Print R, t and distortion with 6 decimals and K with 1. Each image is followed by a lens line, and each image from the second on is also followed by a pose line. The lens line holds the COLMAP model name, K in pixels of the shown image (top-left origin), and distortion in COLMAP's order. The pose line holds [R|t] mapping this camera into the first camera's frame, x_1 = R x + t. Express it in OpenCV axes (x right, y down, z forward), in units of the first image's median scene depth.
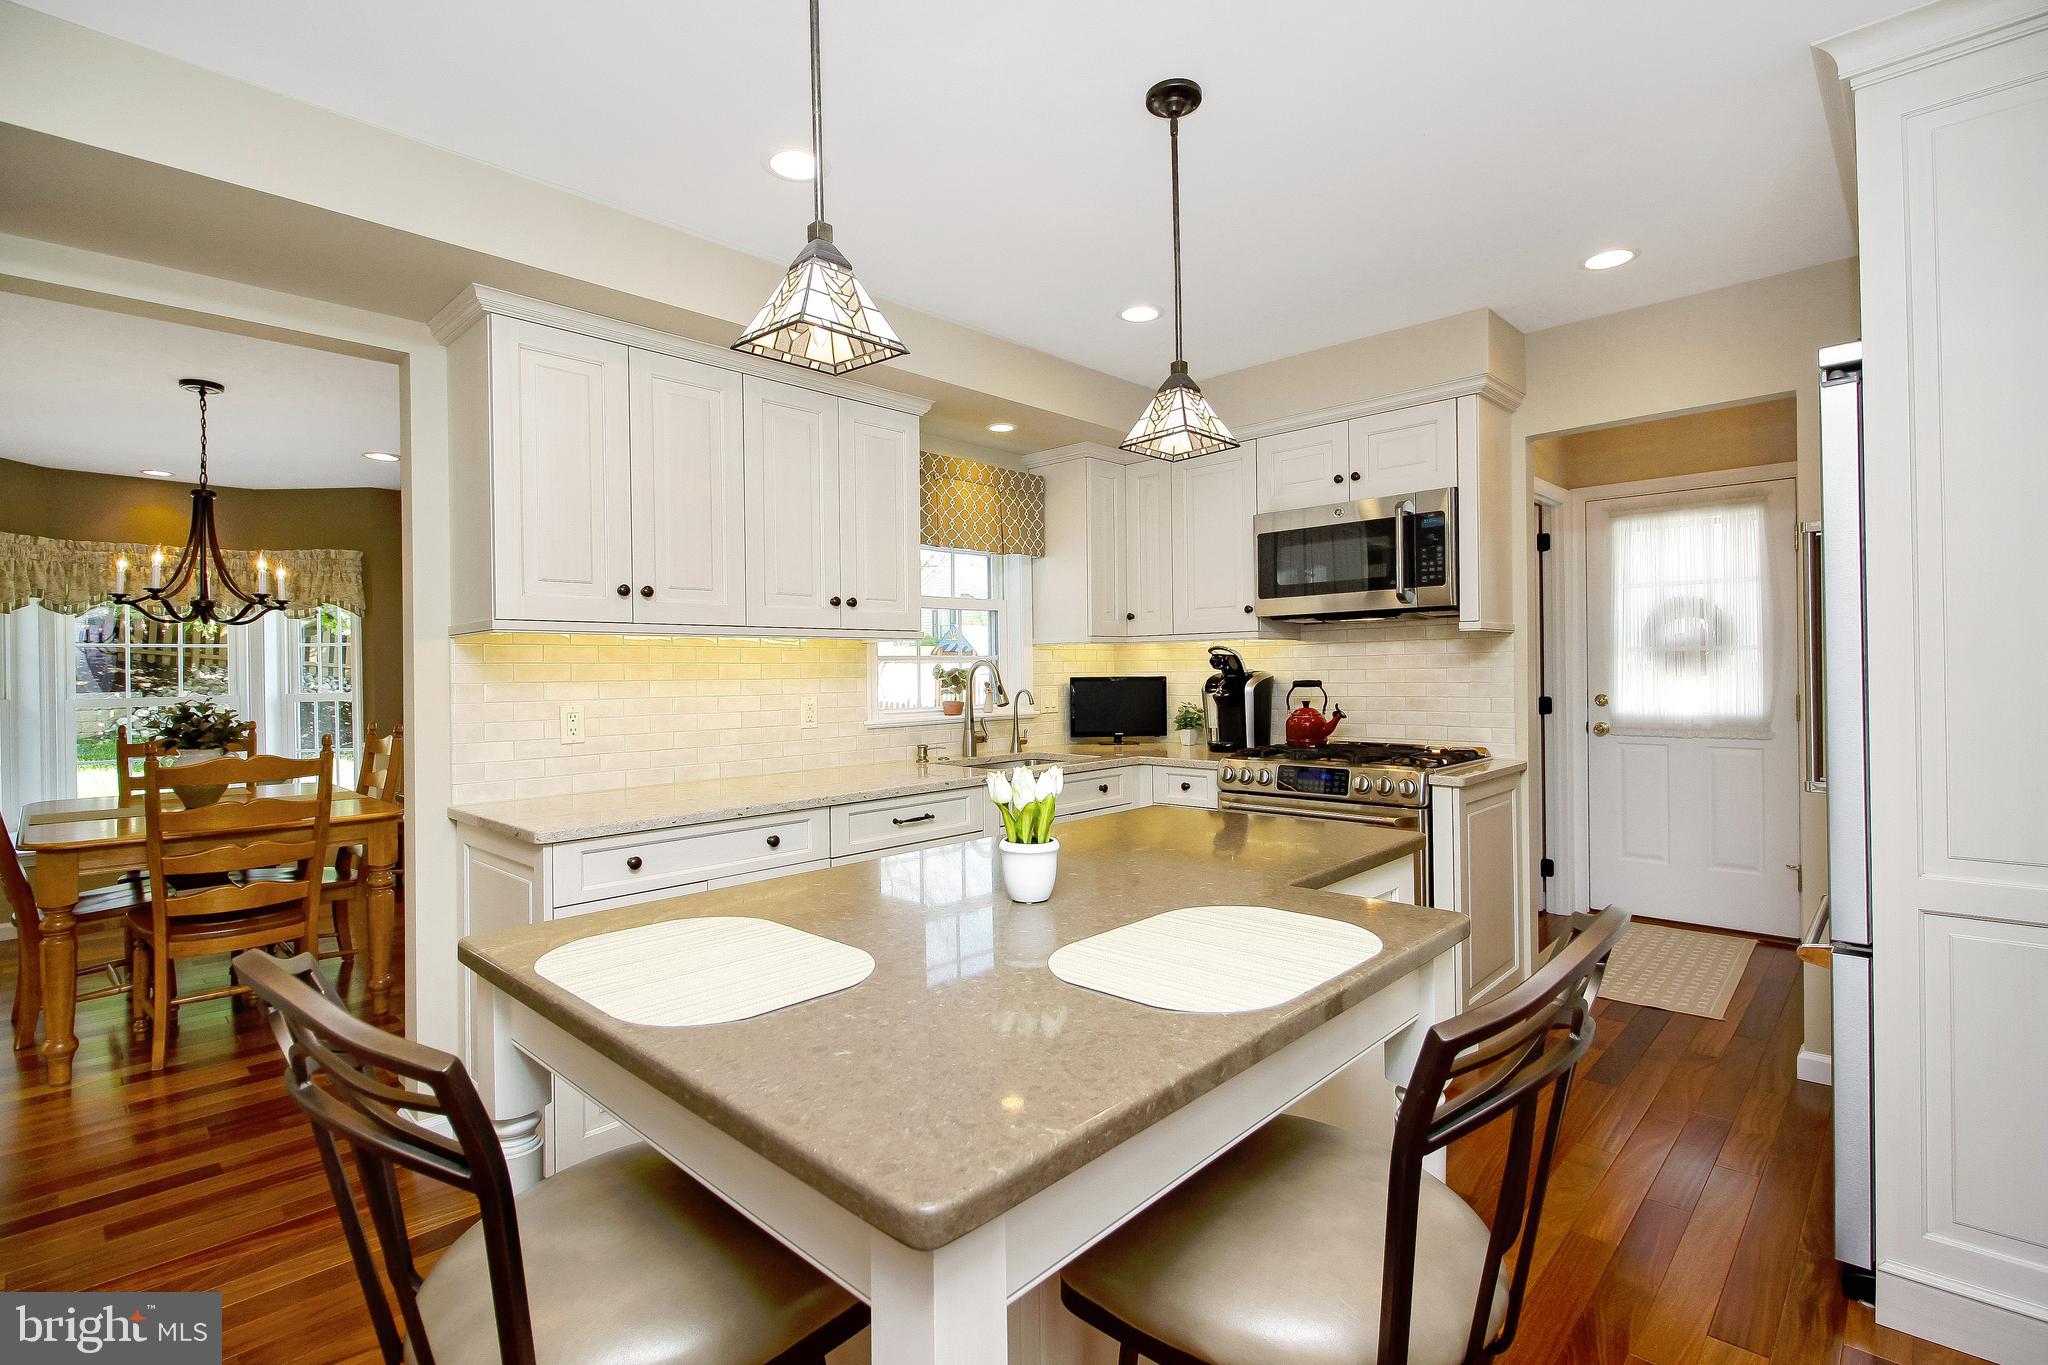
lens RADIAL K [[963.9, 0, 1011.3], [0, 963.9, 667.1], [0, 0, 1]] dist [0.005695, -0.001192]
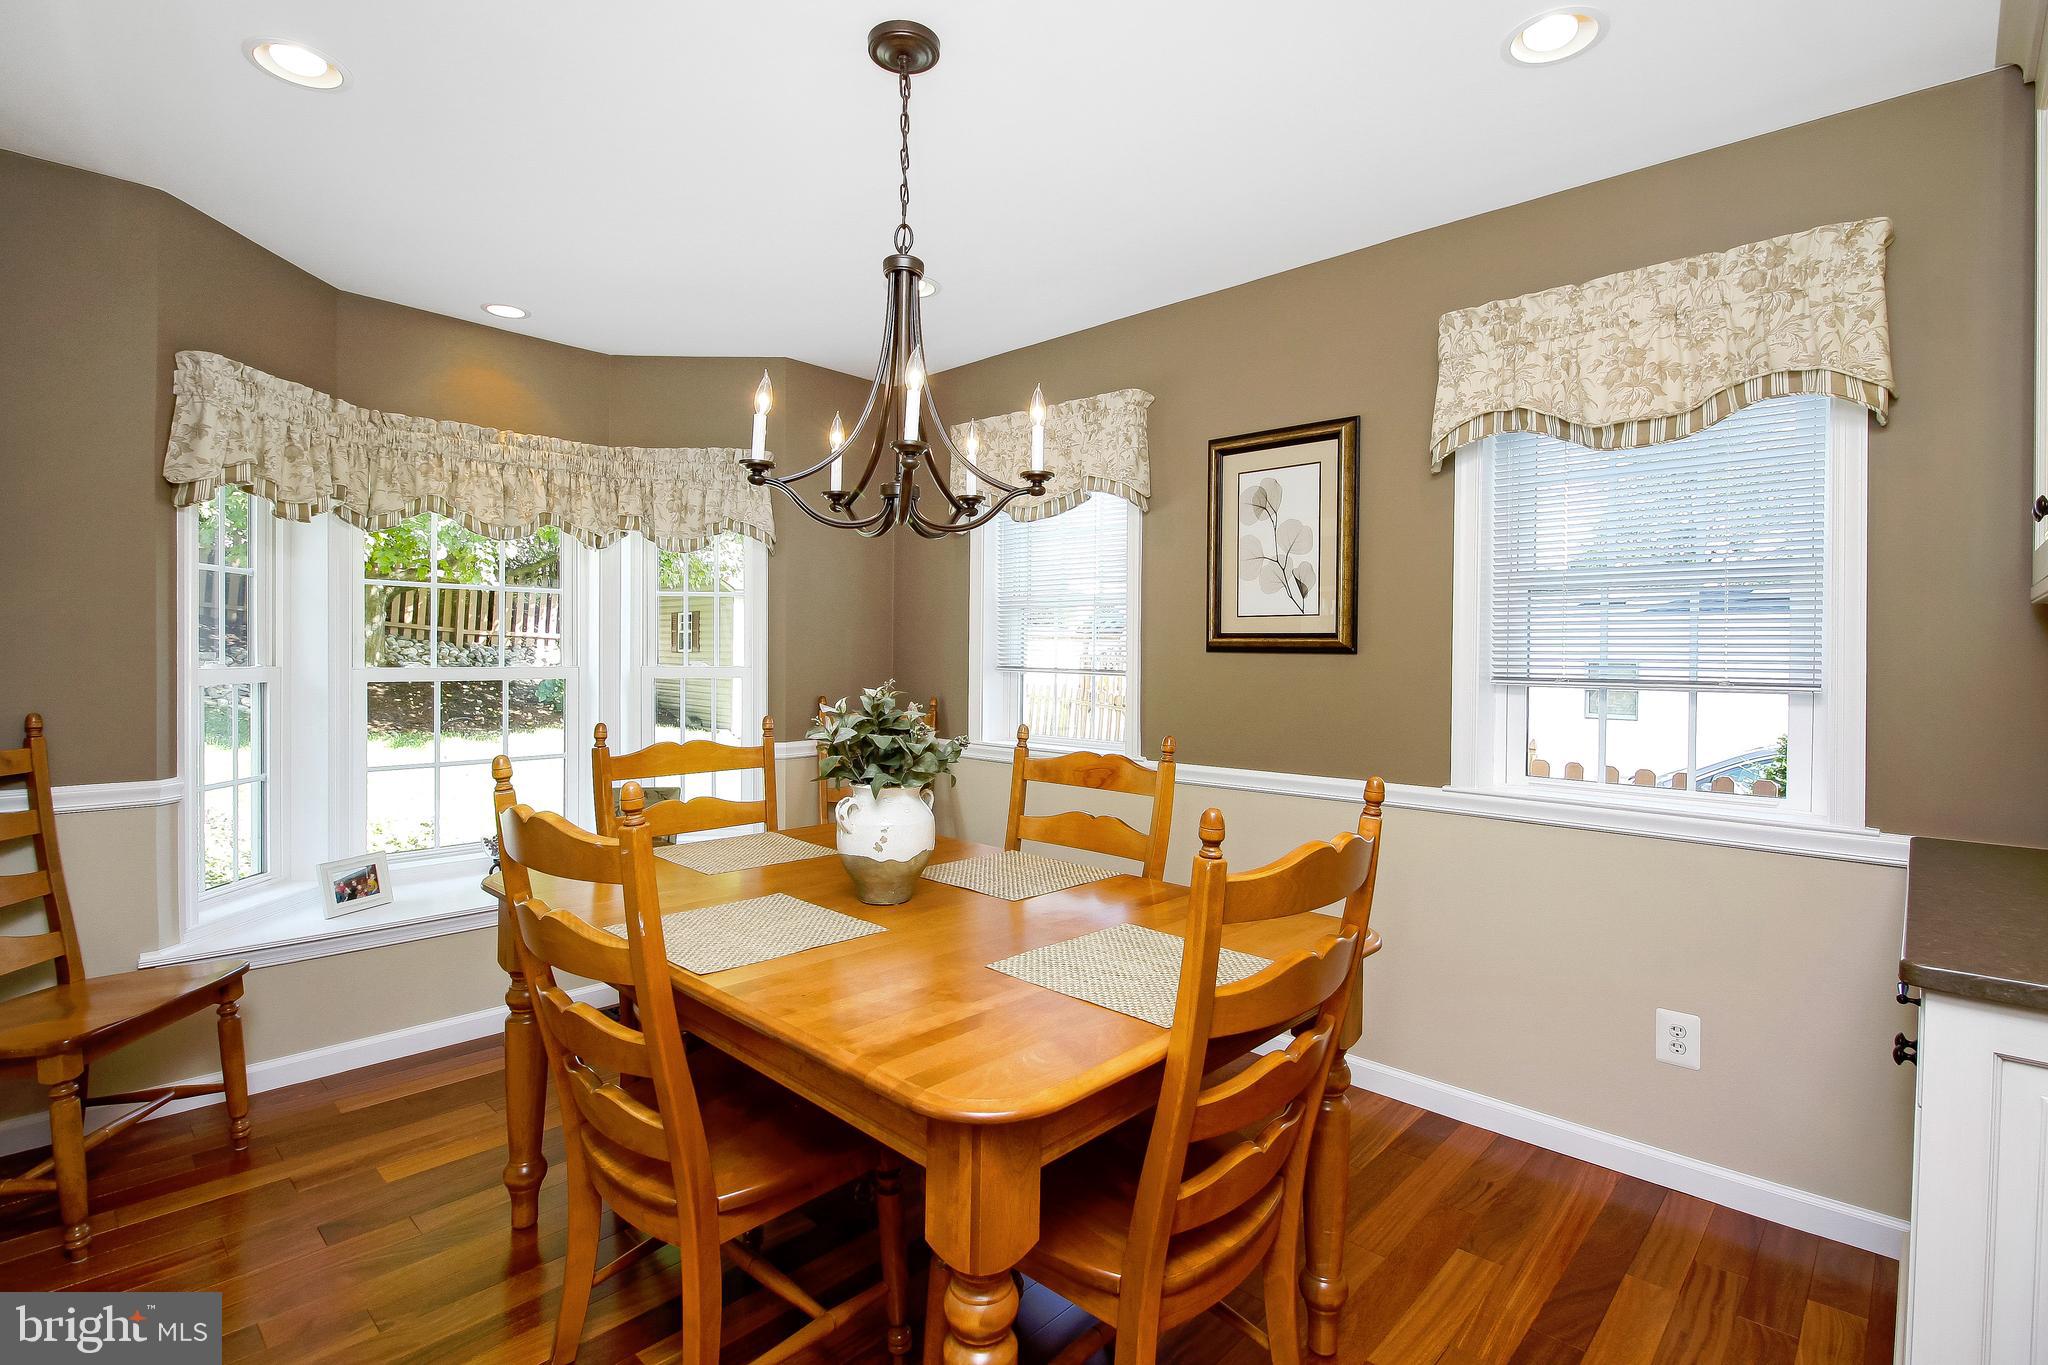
lens RADIAL K [[963.9, 0, 1021.1], [0, 963.9, 669.8], [0, 0, 1]] dist [0.005695, -0.001192]
pose [[0.999279, 0.024131, 0.029312, -0.571125], [-0.024701, 0.999509, 0.019251, 0.013063], [-0.028833, -0.019962, 0.999385, 0.362840]]
